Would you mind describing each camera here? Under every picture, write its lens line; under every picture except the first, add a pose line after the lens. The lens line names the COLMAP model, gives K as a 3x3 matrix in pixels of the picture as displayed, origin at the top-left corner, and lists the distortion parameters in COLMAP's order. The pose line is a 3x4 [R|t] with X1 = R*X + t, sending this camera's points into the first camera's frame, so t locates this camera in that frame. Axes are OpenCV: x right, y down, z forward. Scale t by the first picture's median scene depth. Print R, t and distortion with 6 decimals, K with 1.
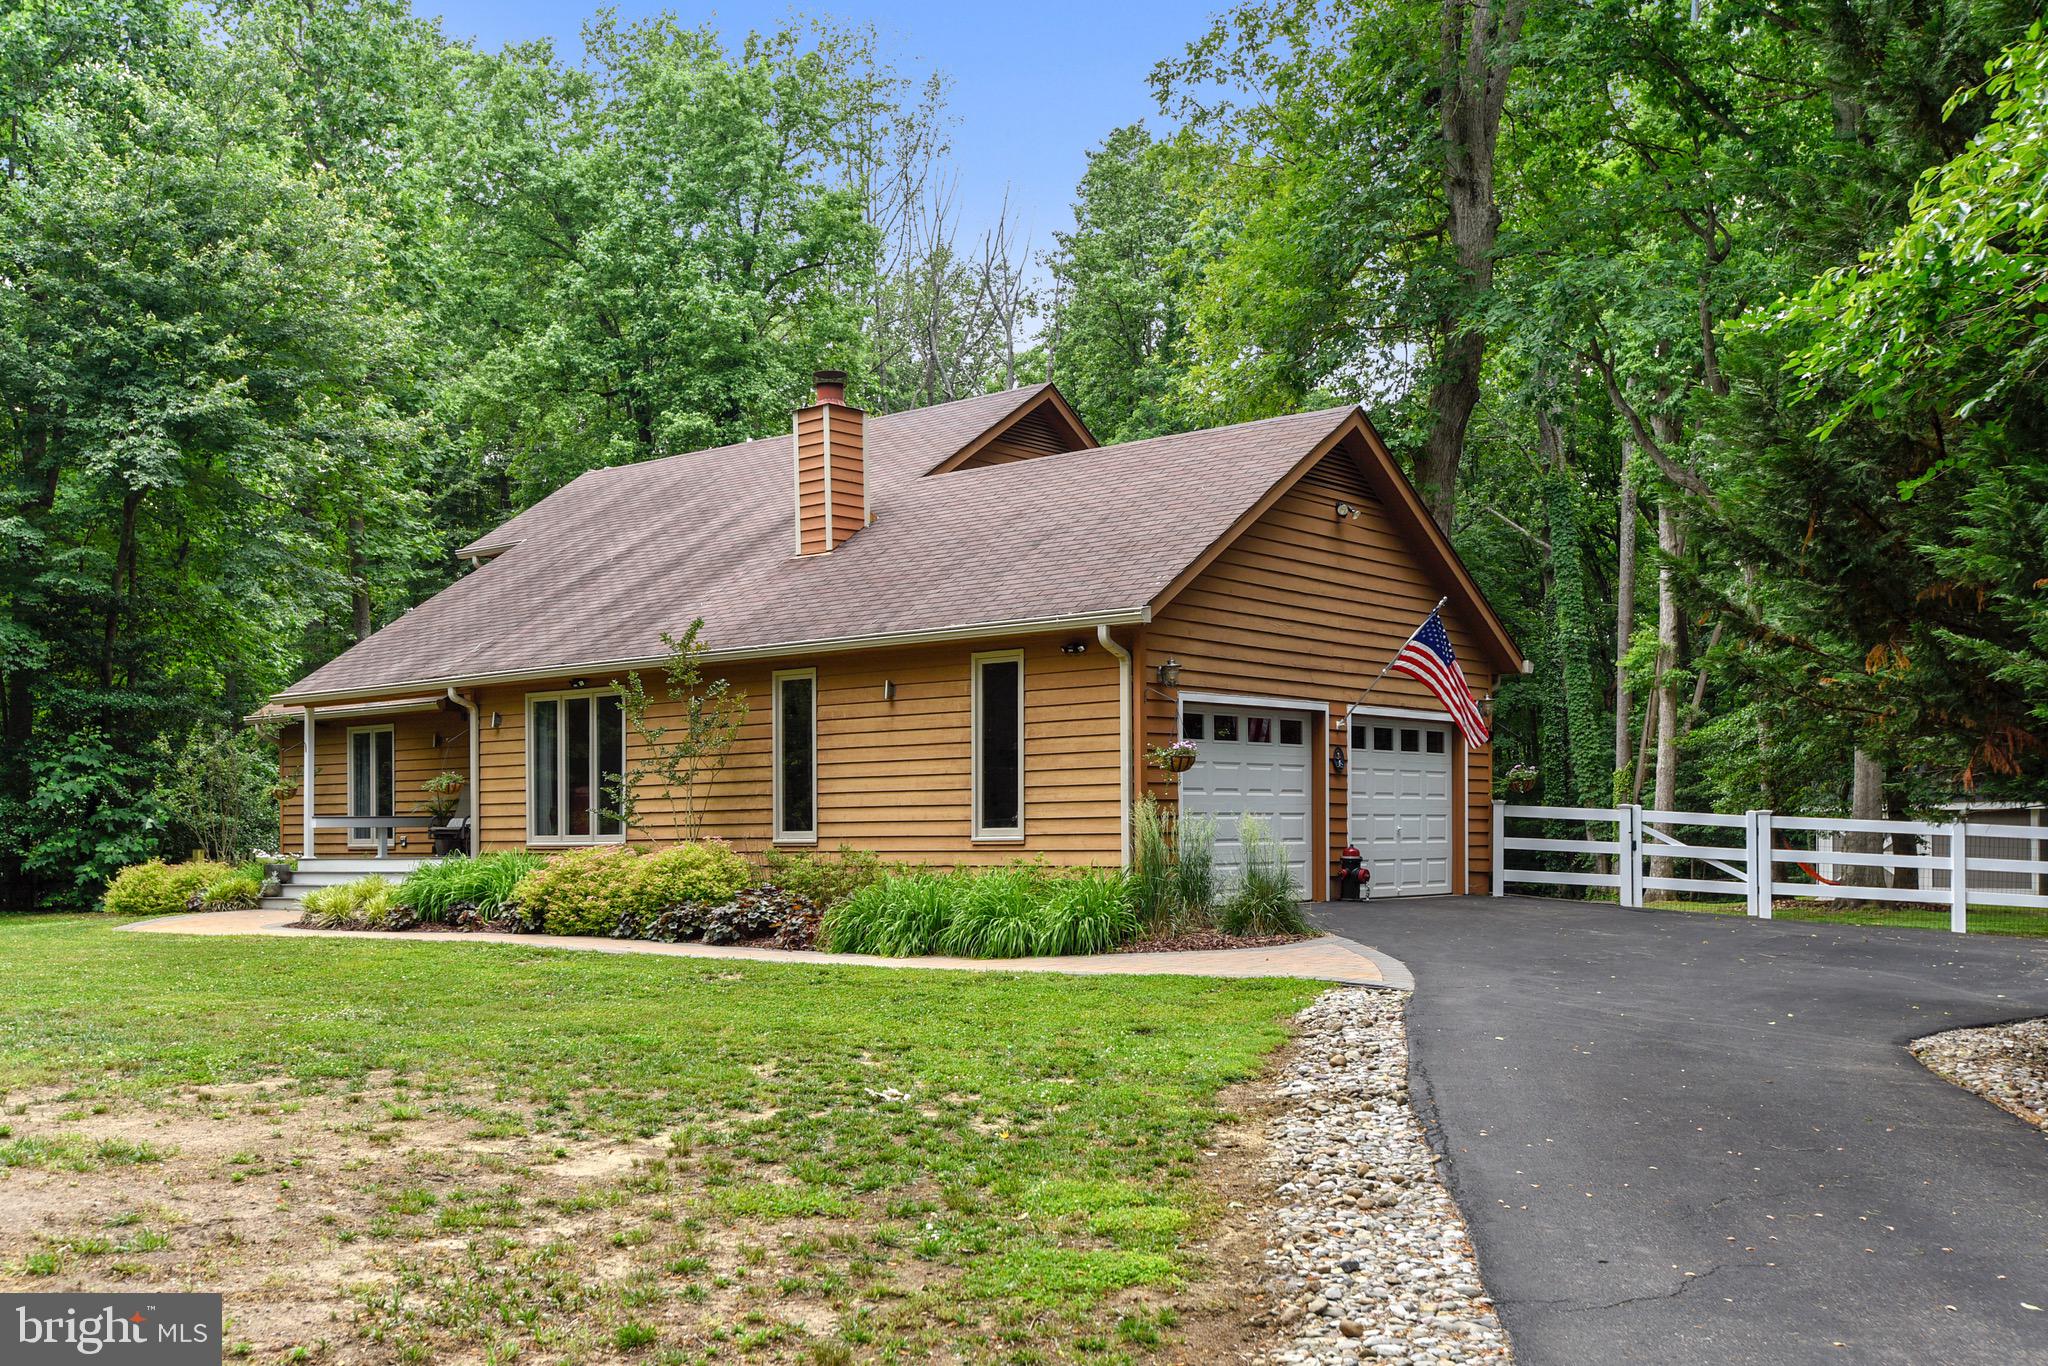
lens RADIAL K [[2106.7, 0, 1017.7], [0, 2106.7, 808.4], [0, 0, 1]] dist [0.025634, 0.000000]
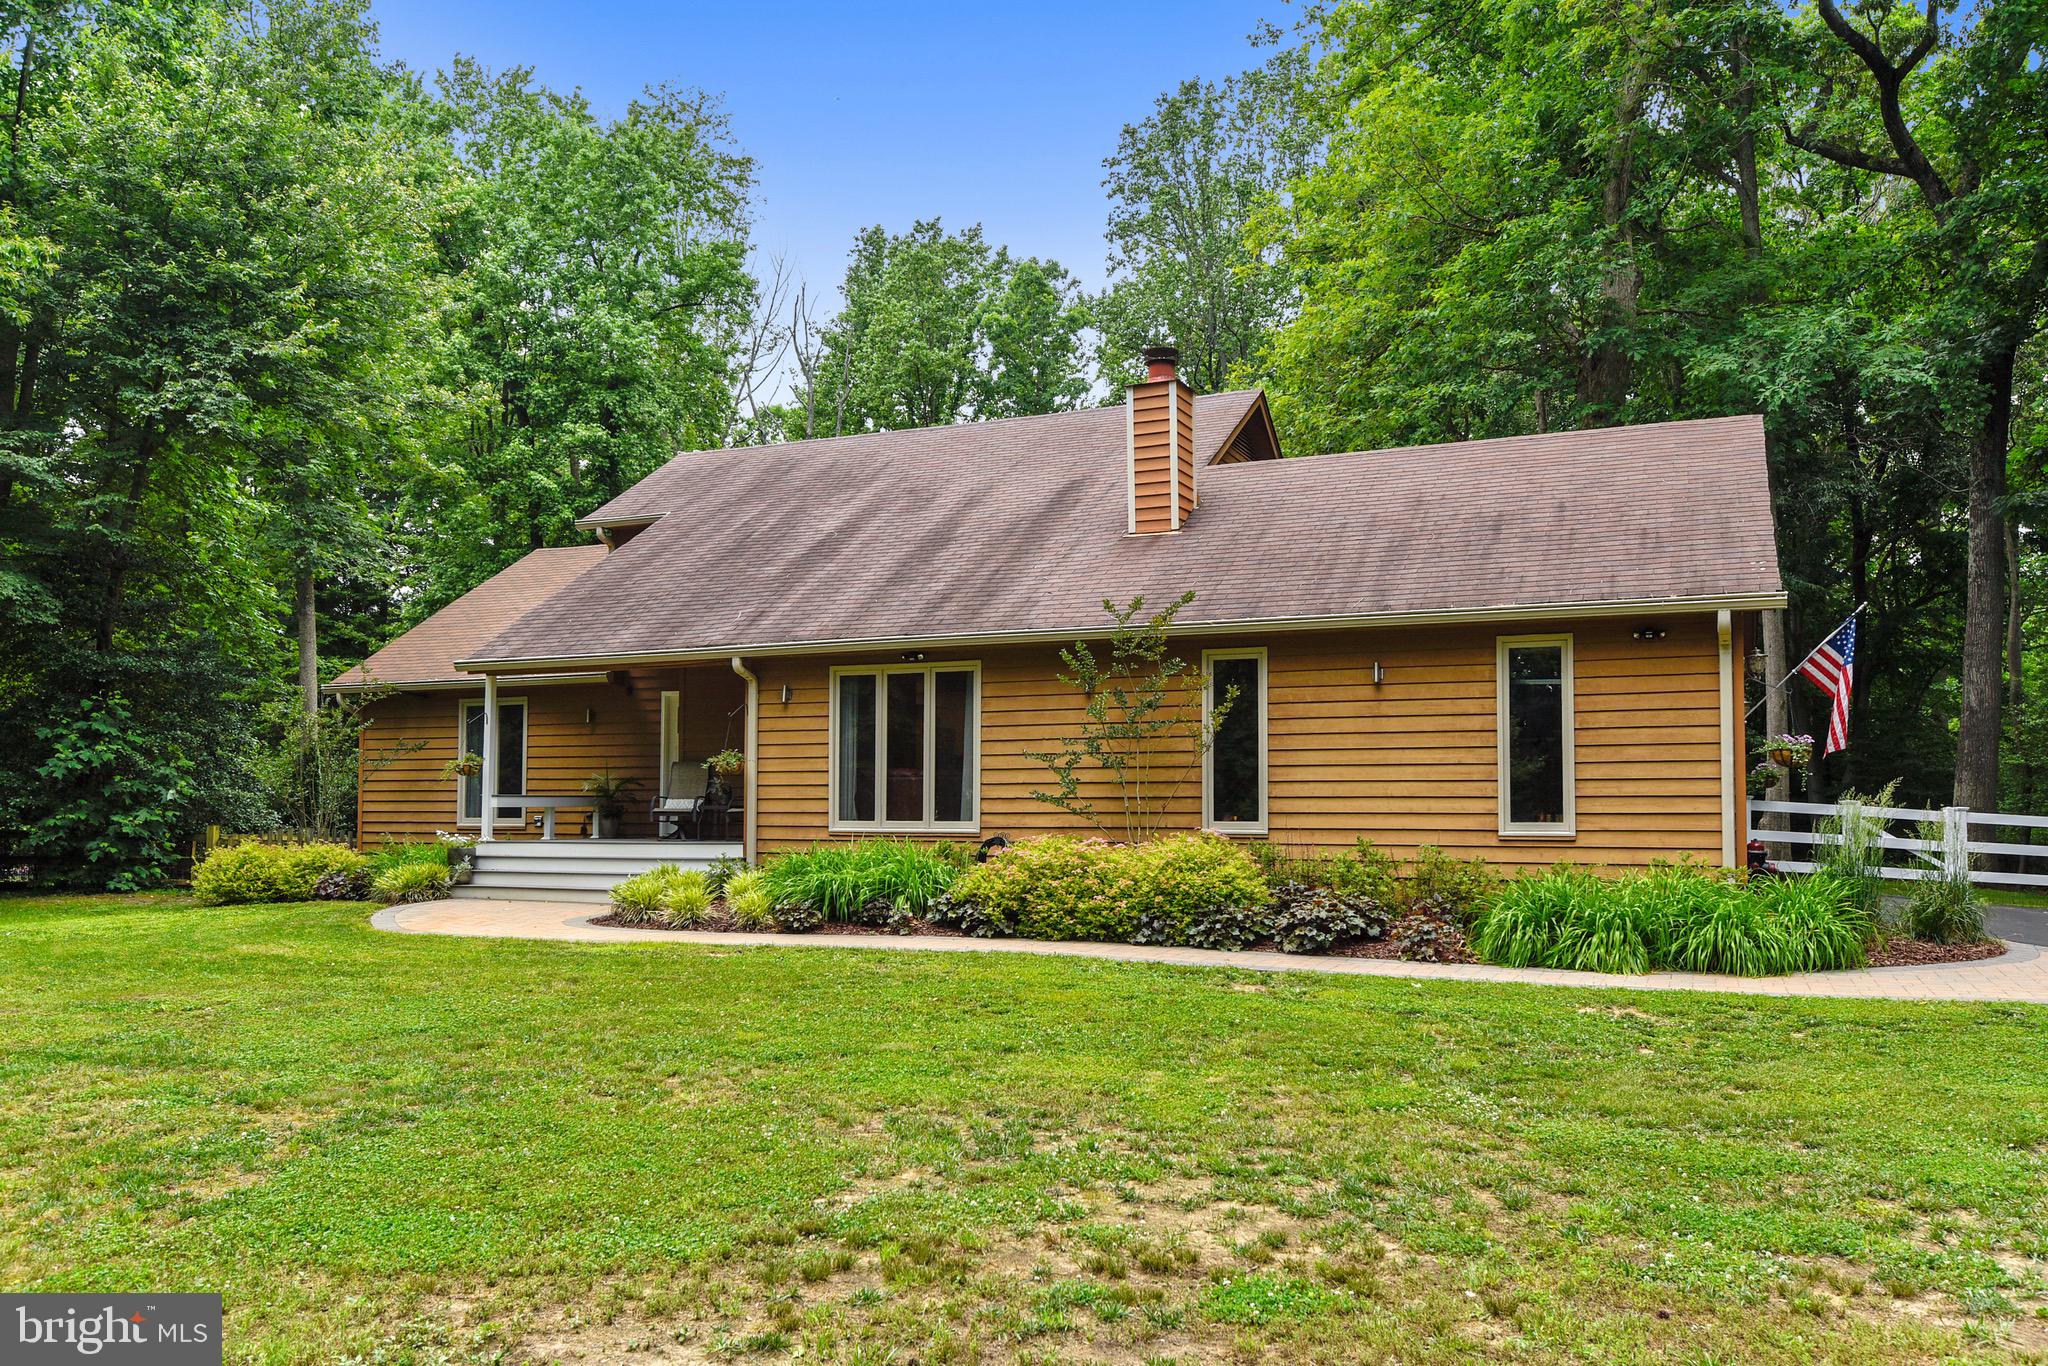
lens RADIAL K [[1587.2, 0, 1053.2], [0, 1587.2, 732.7], [0, 0, 1]] dist [0.000035, -0.013890]
pose [[0.955610, 0.023564, 0.293691, -0.359640], [-0.013662, 0.999268, -0.035721, -0.002002], [-0.294318, 0.030122, 0.955233, 0.323081]]
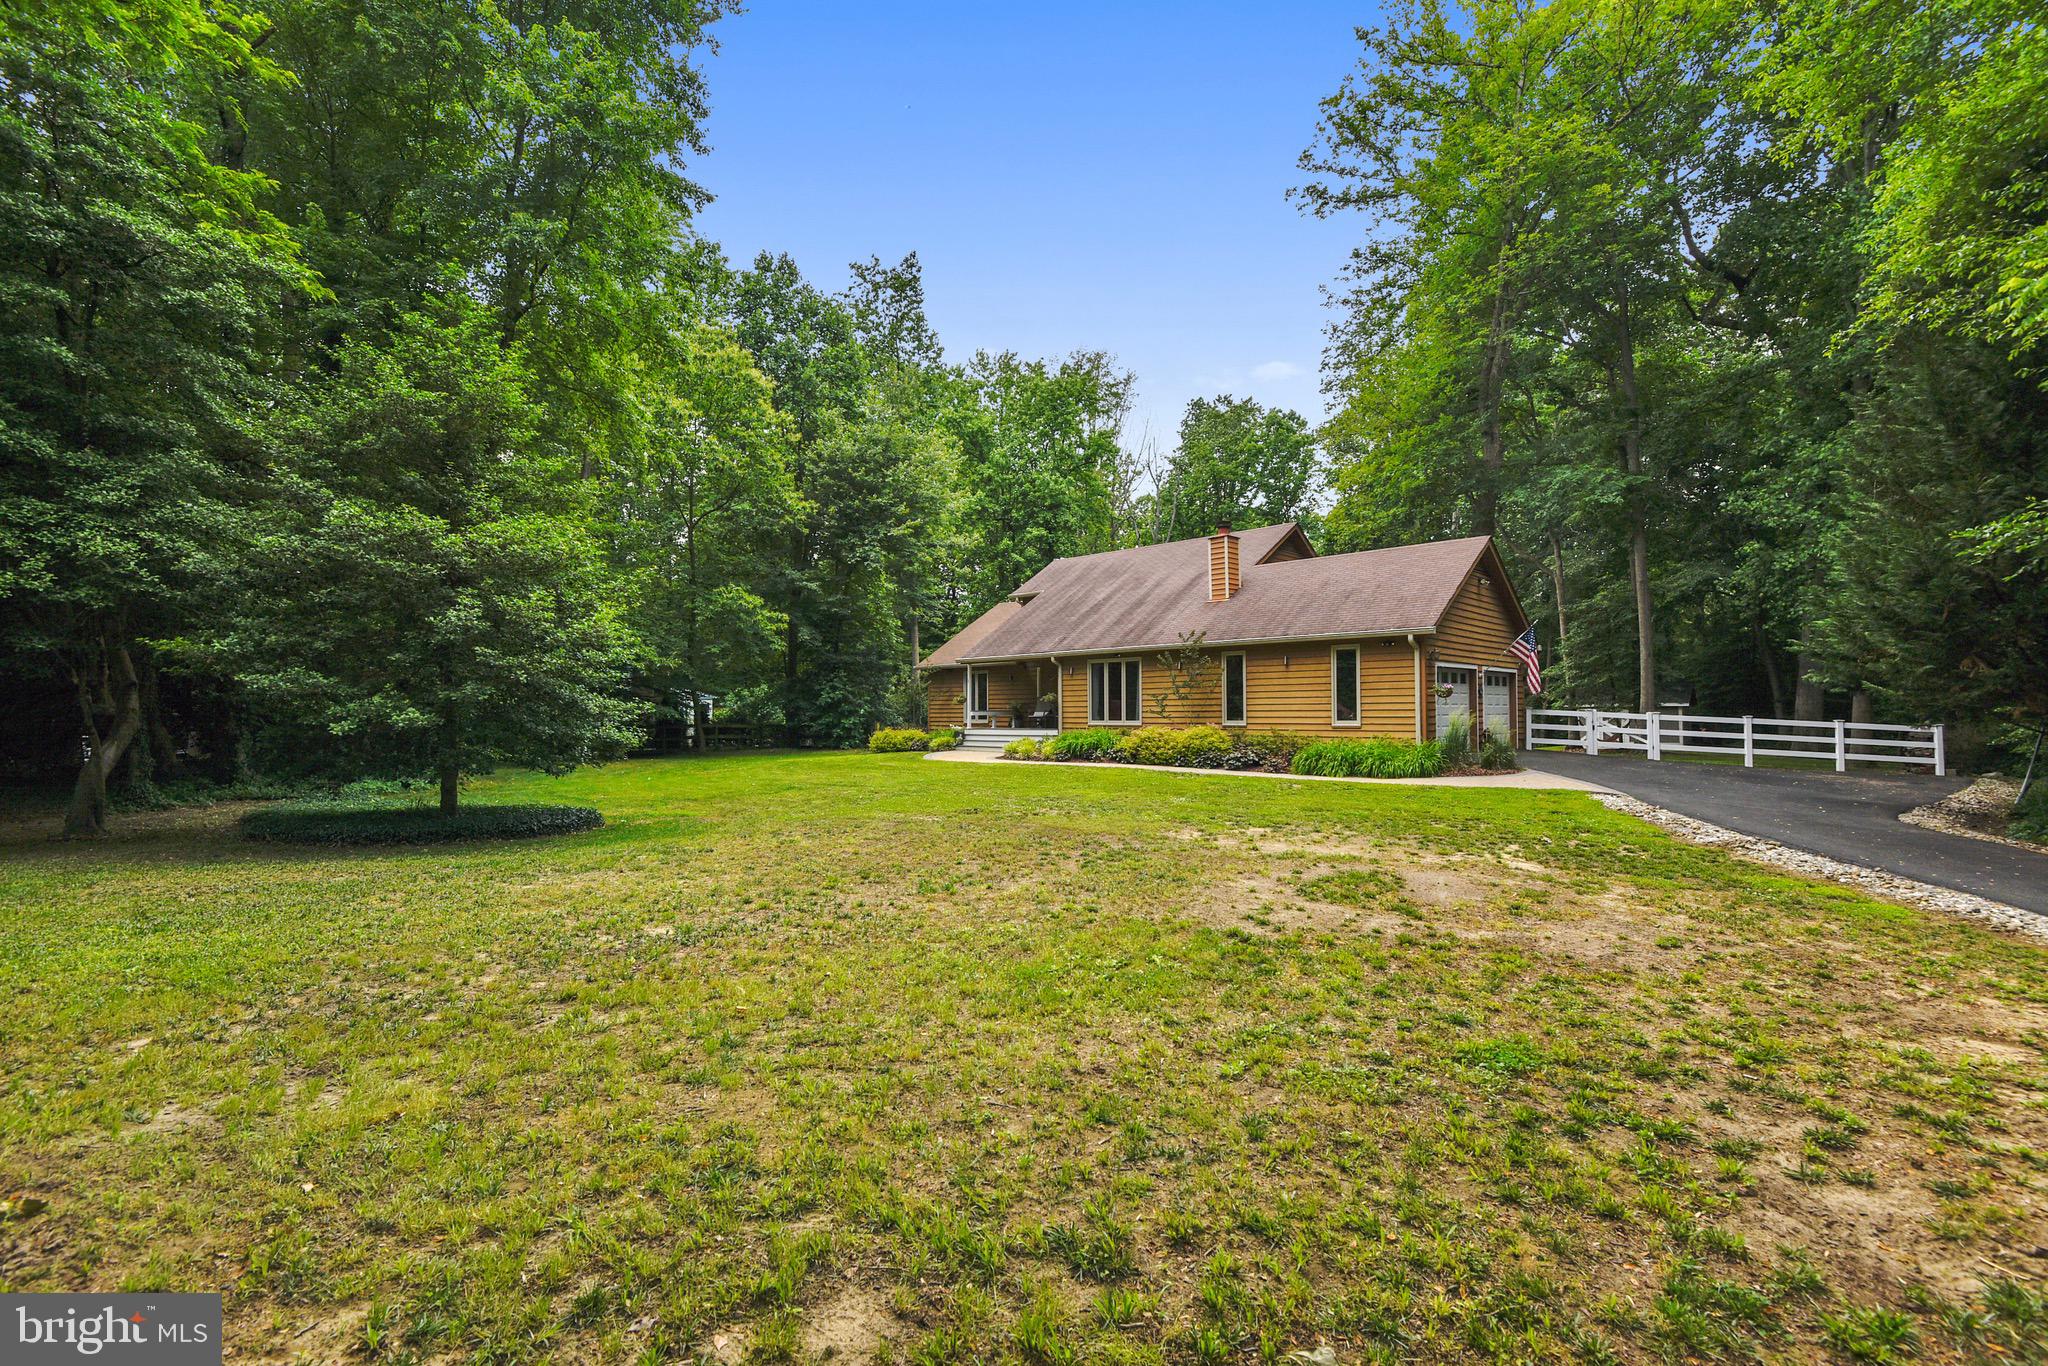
lens RADIAL K [[967.0, 0, 1007.4], [0, 967.0, 671.4], [0, 0, 1]] dist [0.014566, -0.005082]
pose [[0.997721, 0.000942, -0.067468, -0.261611], [-0.002759, 0.999636, -0.026845, -0.012793], [0.067418, 0.026970, 0.997360, -0.078103]]
